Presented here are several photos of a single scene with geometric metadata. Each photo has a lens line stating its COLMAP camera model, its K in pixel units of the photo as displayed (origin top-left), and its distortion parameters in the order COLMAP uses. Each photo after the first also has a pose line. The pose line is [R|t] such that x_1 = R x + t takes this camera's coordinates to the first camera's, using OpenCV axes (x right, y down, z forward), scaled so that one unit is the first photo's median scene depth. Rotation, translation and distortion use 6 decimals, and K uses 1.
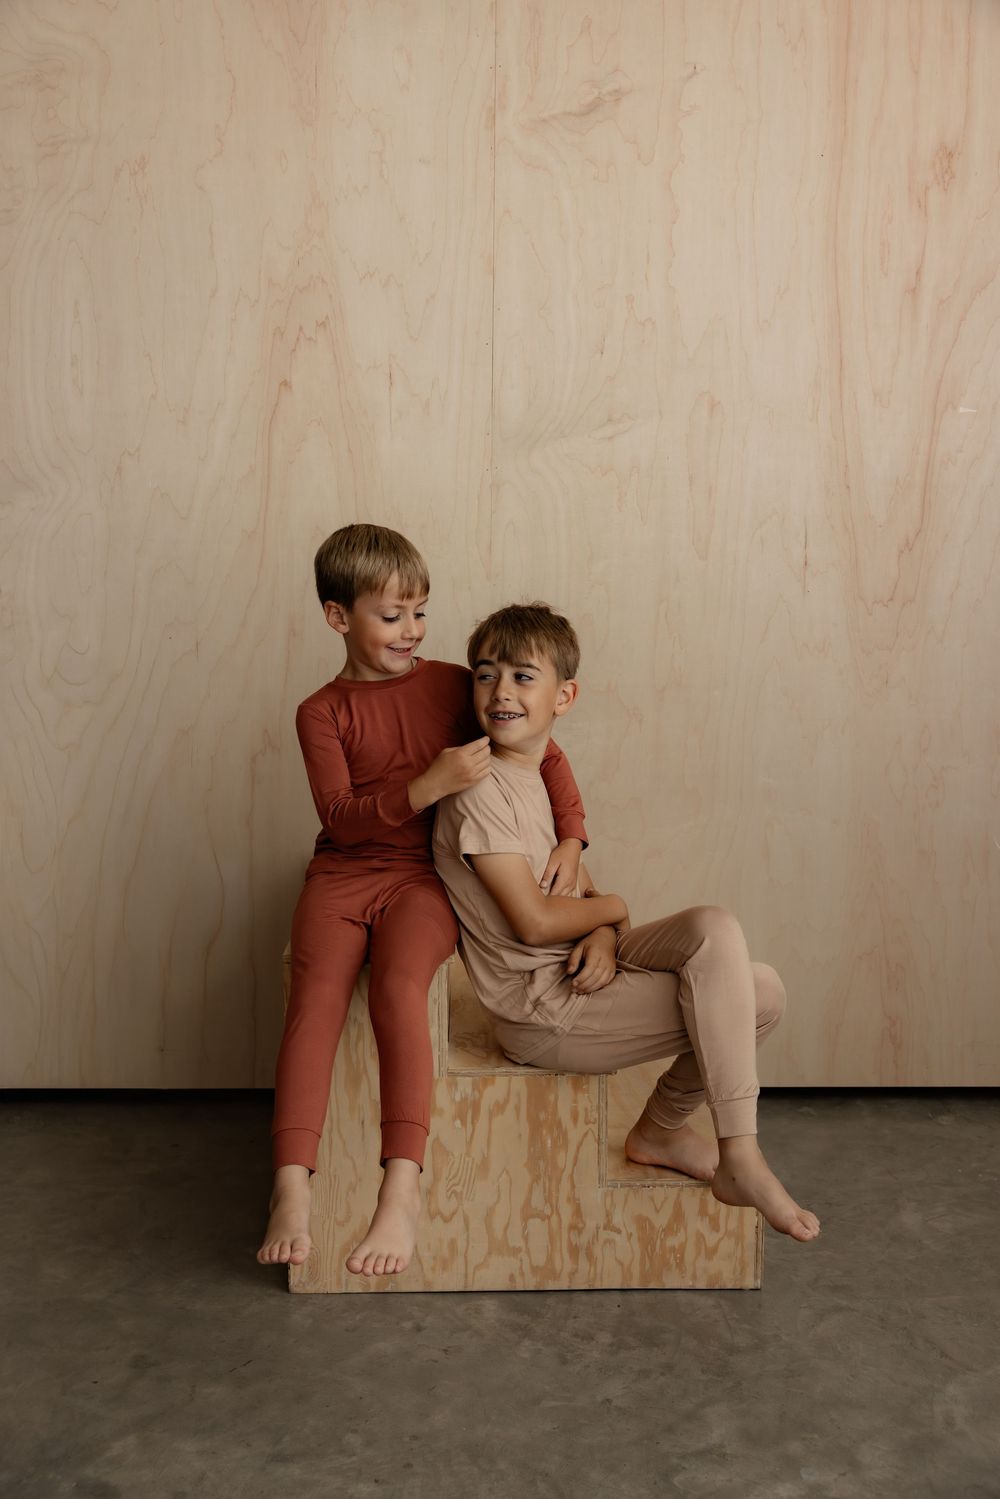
lens RADIAL K [[1479.5, 0, 508.4], [0, 1479.5, 740.1], [0, 0, 1]] dist [0.004246, 0.000000]
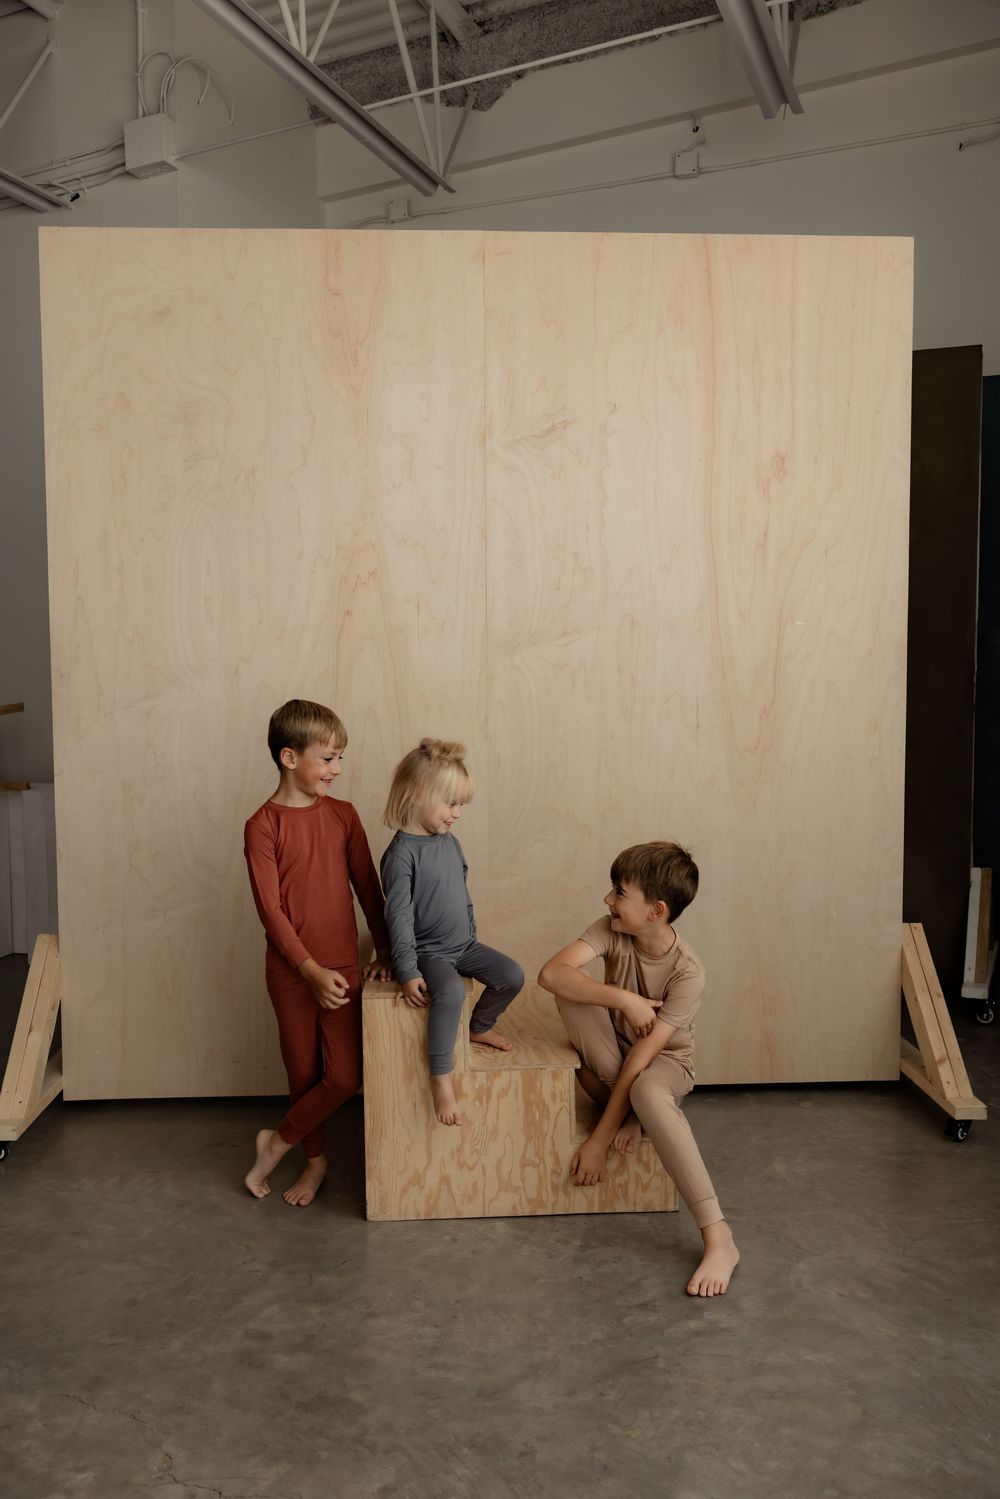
lens RADIAL K [[1127.7, 0, 506.6], [0, 1127.7, 752.2], [0, 0, 1]] dist [-0.009745, 0.001529]
pose [[0.999695, -0.017061, 0.017841, -0.018199], [0.018429, 0.996657, -0.079588, -0.008218], [-0.016424, 0.079893, 0.996668, -0.182353]]
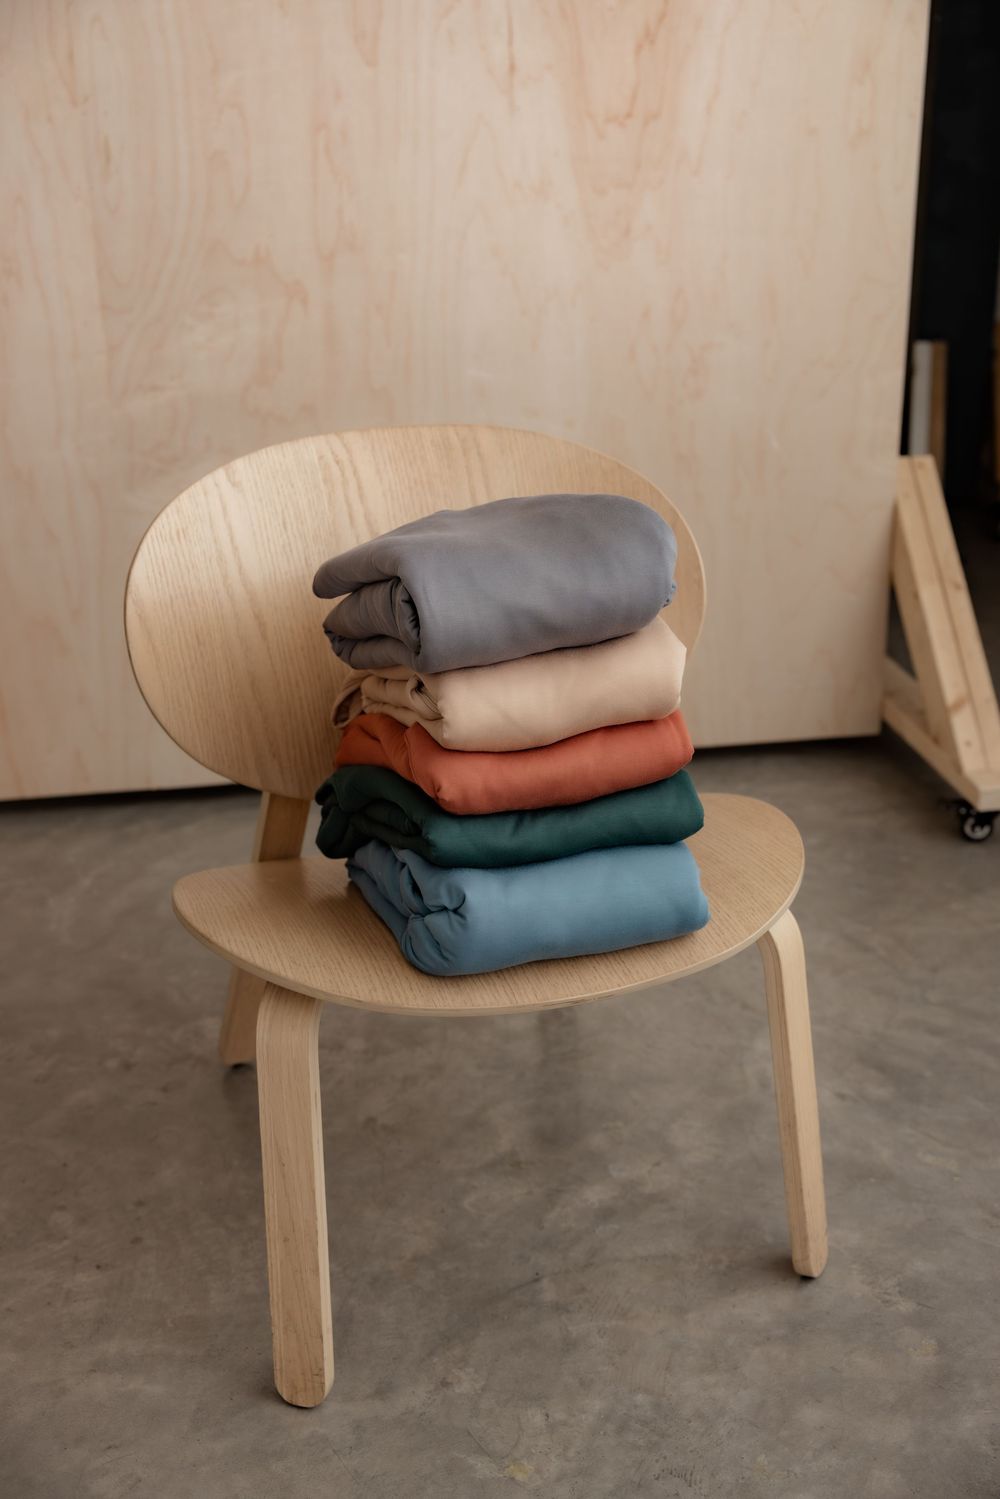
lens RADIAL K [[1638.9, 0, 506.6], [0, 1638.9, 758.2], [0, 0, 1]] dist [0.009246, 0.000000]
pose [[0.975322, -0.112406, 0.190033, -0.009068], [0.062693, 0.966267, 0.249794, 0.021826], [-0.211701, -0.231716, 0.949469, 0.134278]]
